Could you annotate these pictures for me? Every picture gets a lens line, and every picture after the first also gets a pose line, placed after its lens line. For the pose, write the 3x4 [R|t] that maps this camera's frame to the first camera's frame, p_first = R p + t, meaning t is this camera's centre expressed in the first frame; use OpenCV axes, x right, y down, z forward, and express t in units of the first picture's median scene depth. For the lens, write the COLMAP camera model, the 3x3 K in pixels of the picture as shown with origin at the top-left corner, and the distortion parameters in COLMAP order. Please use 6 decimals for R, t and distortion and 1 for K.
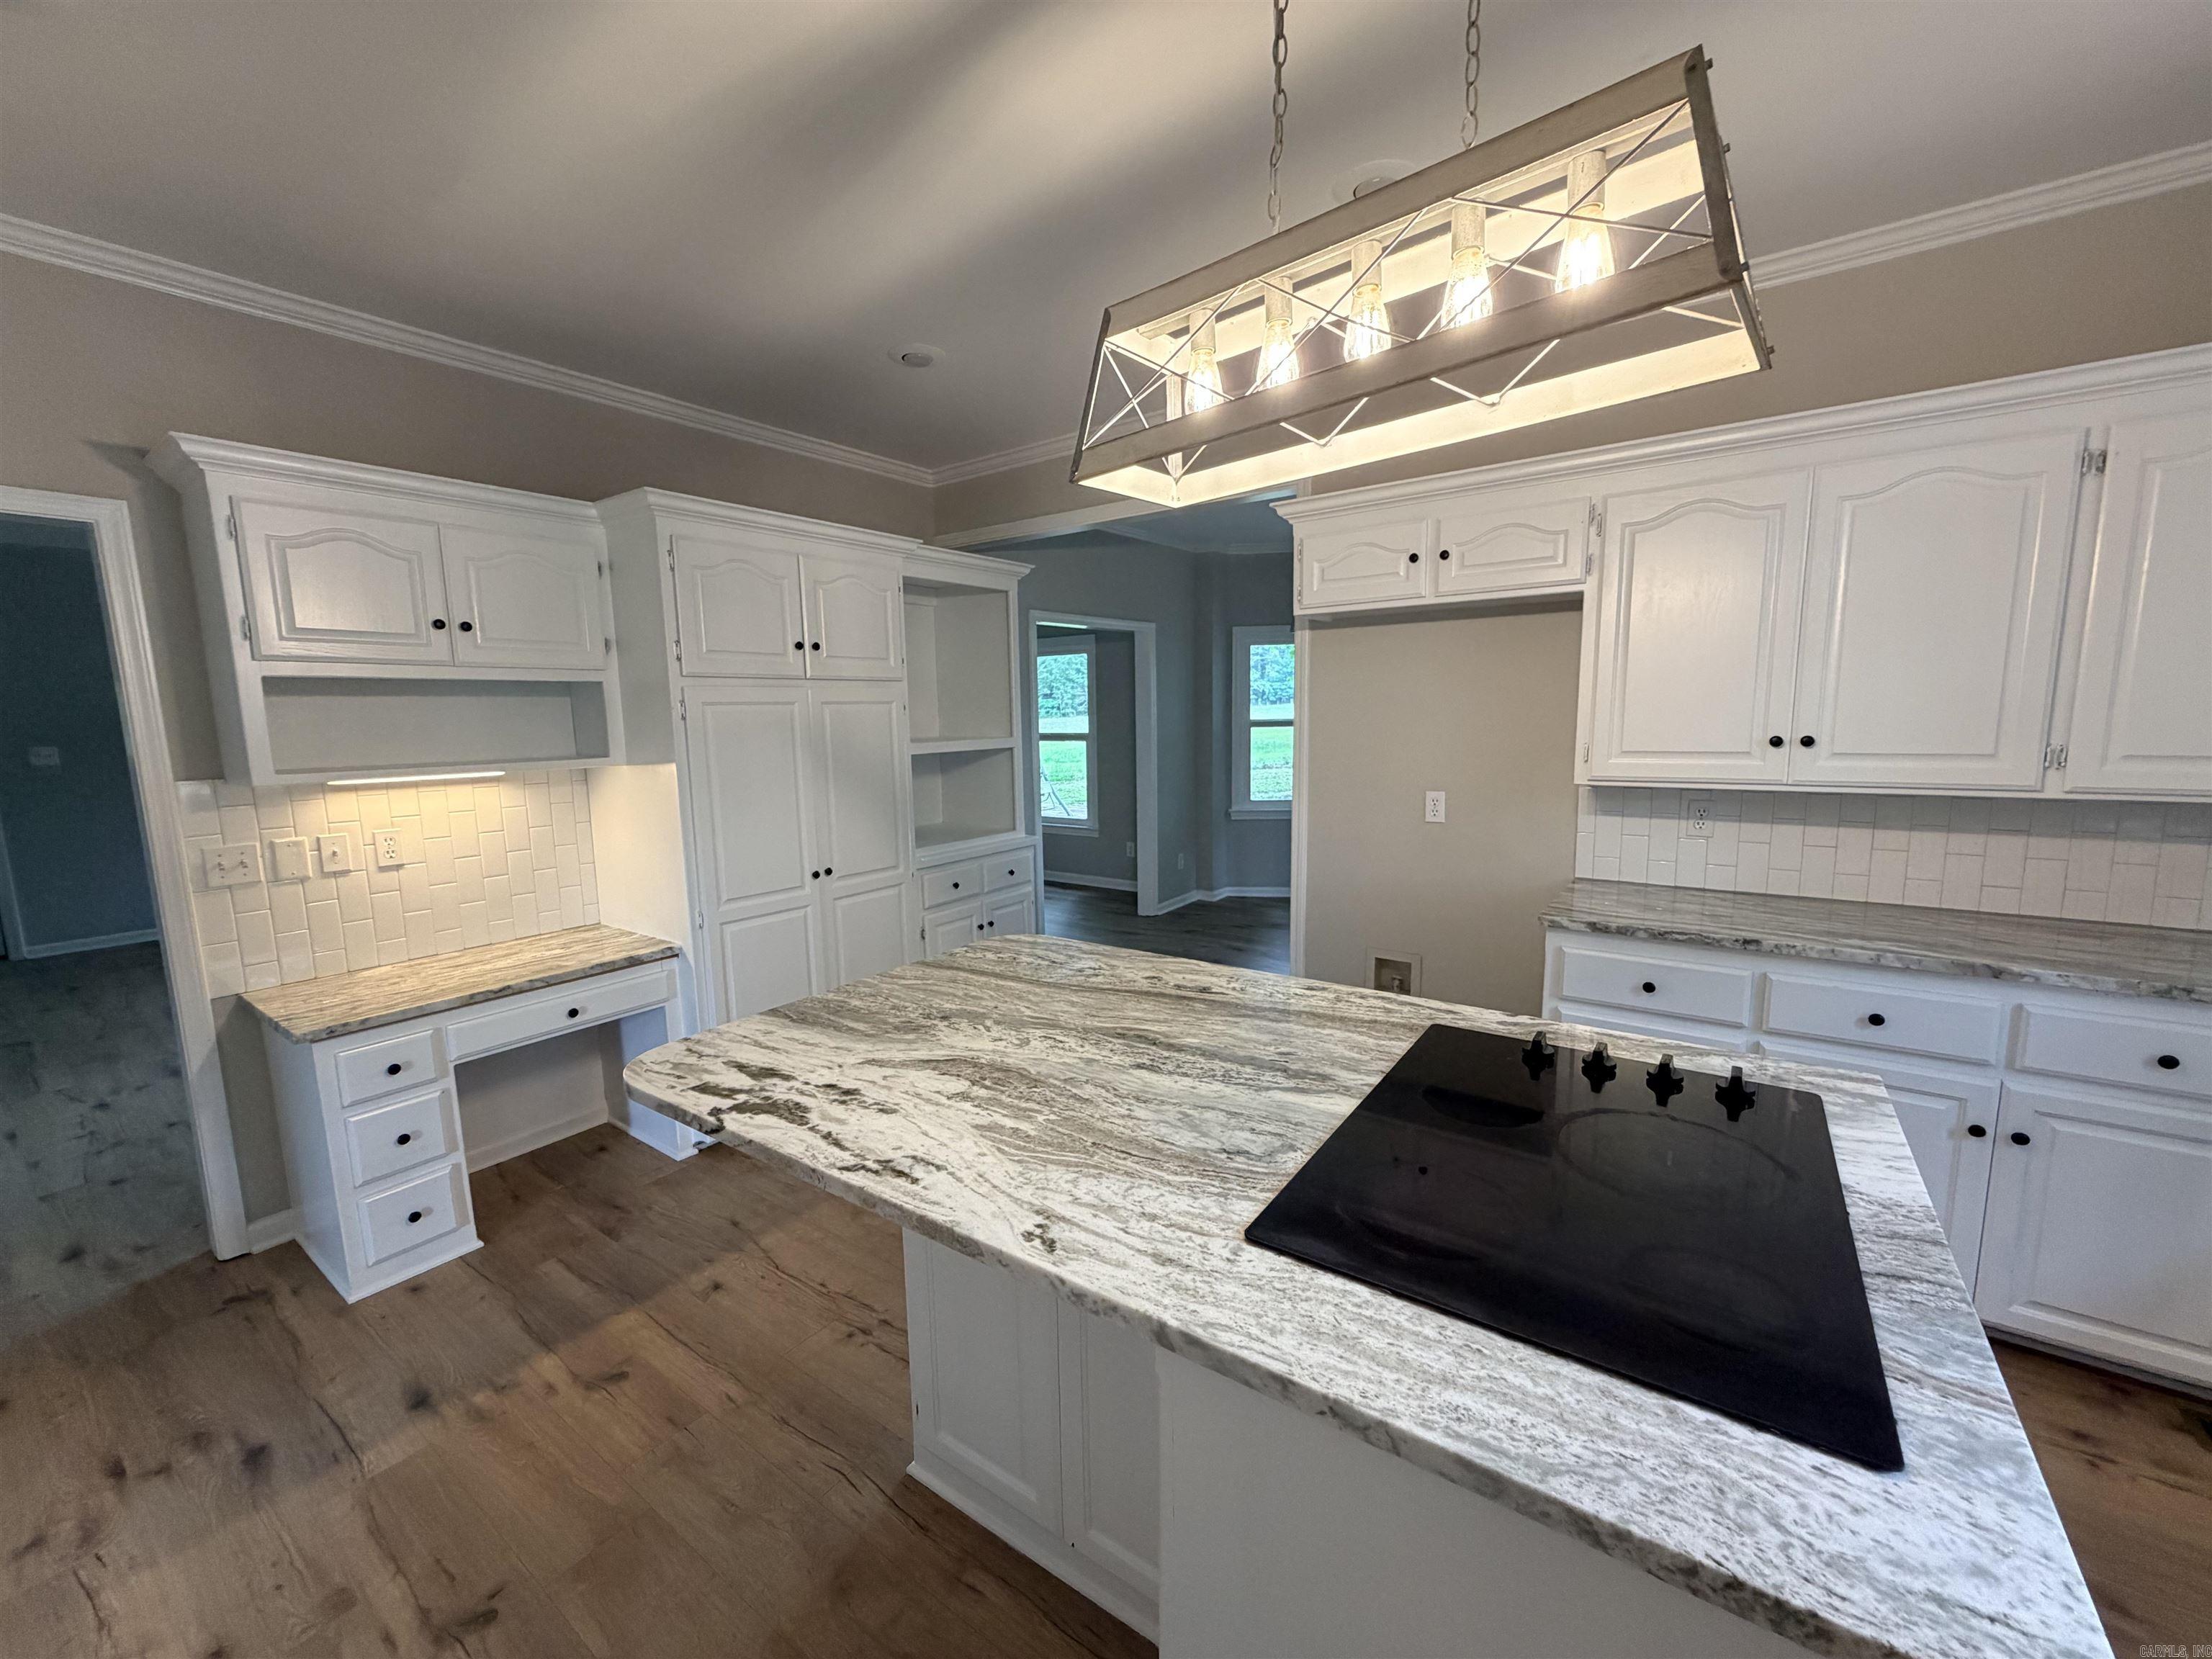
lens RADIAL K [[896.2, 0, 1101.1], [0, 896.2, 822.4], [0, 0, 1]] dist [-0.000072, 0.000330]
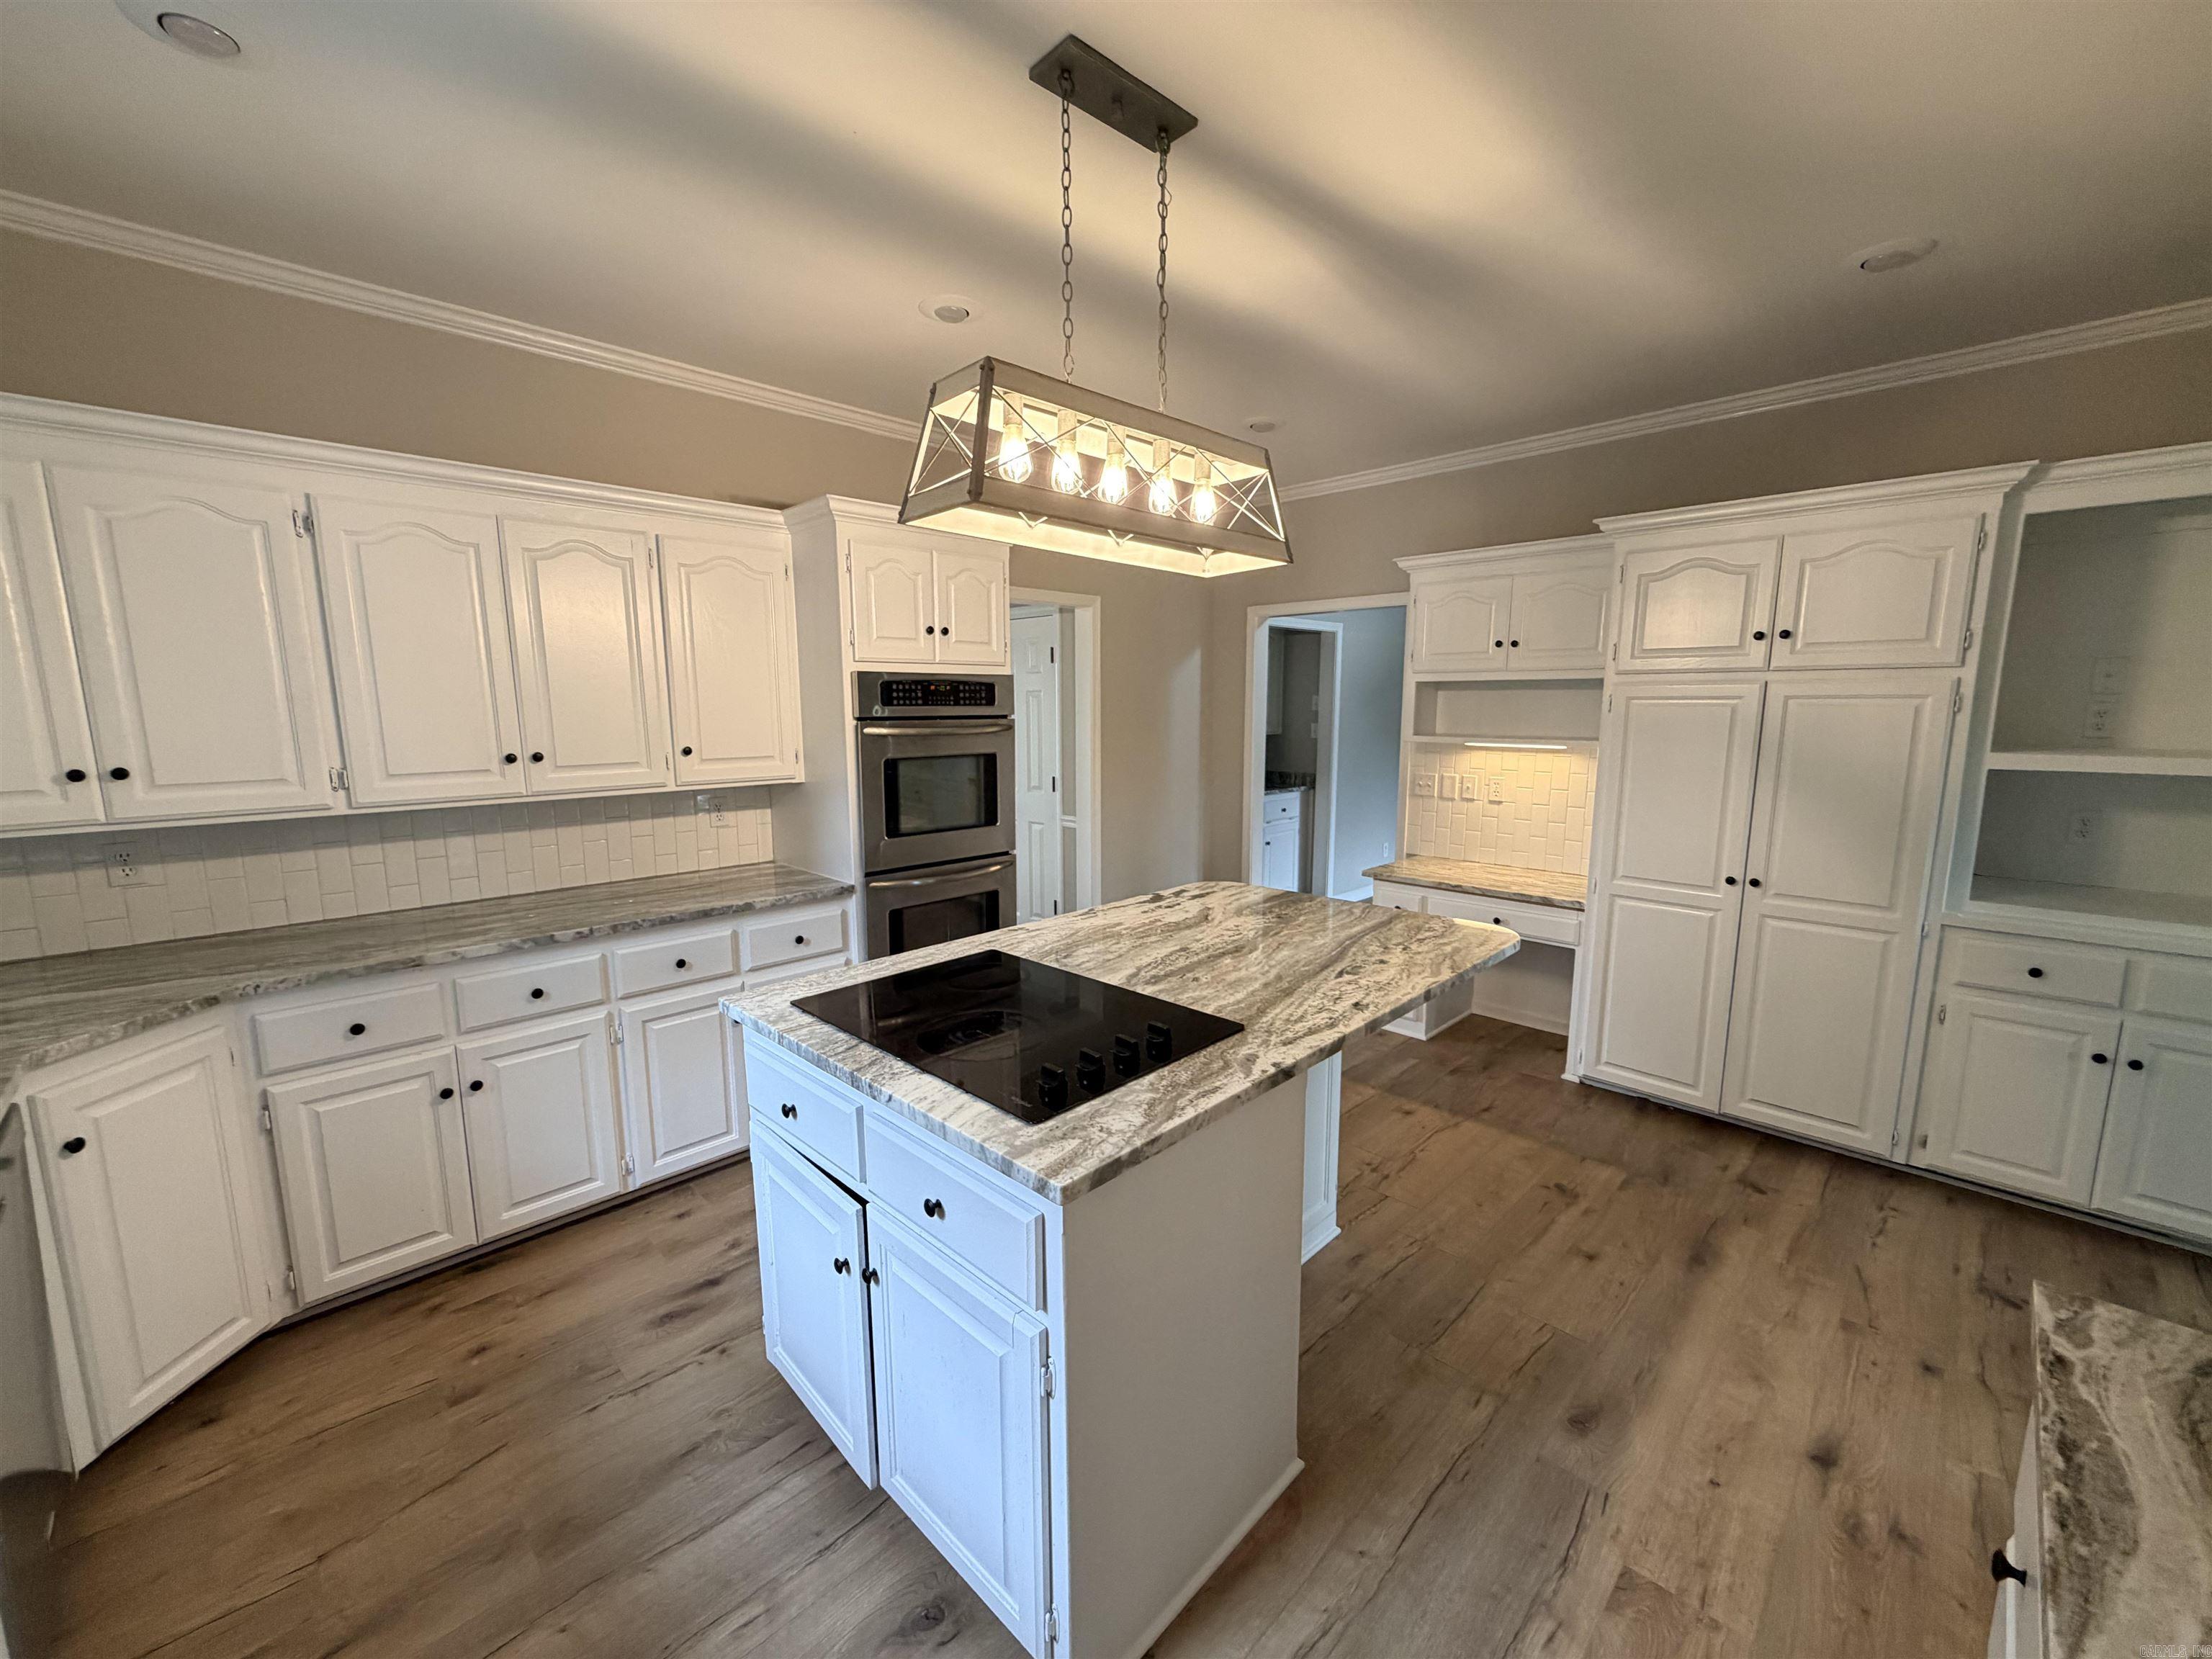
lens RADIAL K [[896.2, 0, 1093.7], [0, 896.2, 833.9], [0, 0, 1]] dist [-0.000072, 0.000330]
pose [[-0.179961, 0.164152, -0.969881, 1.442437], [-0.114924, 0.975717, 0.186464, -0.180645], [0.976937, 0.145018, -0.156726, 0.985950]]
